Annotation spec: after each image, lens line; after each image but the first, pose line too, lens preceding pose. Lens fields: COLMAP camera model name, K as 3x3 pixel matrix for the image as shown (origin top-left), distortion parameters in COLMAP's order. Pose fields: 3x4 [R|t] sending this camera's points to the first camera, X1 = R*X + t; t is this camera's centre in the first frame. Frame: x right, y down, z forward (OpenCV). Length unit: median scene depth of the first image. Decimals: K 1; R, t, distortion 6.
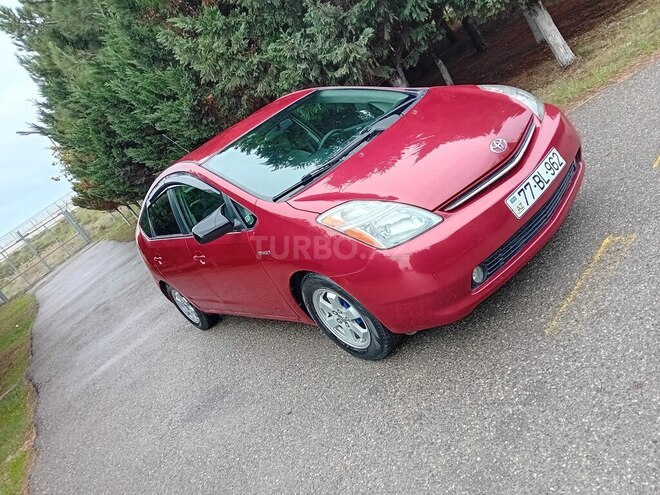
lens RADIAL K [[511.4, 0, 329.8], [0, 511.4, 254.3], [0, 0, 1]] dist [0.046566, -0.099065]
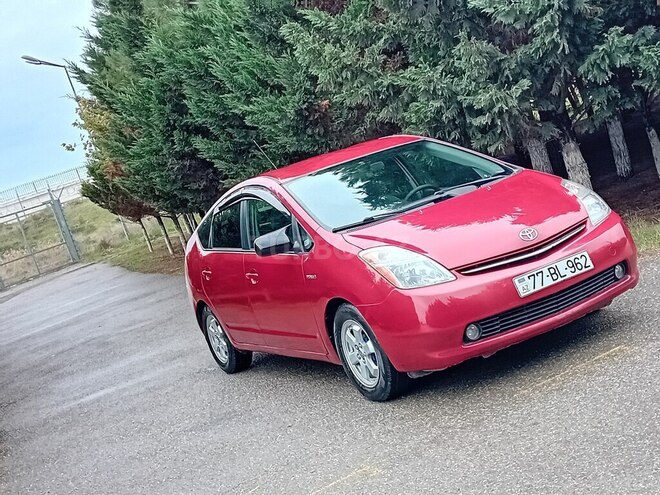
lens RADIAL K [[983.3, 0, 334.6], [0, 983.3, 249.9], [0, 0, 1]] dist [0.157642, -0.464625]
pose [[0.946053, 0.265661, -0.185494, 0.143395], [-0.289686, 0.949950, -0.116950, 0.085951], [0.145140, 0.164376, 0.975661, -0.508369]]
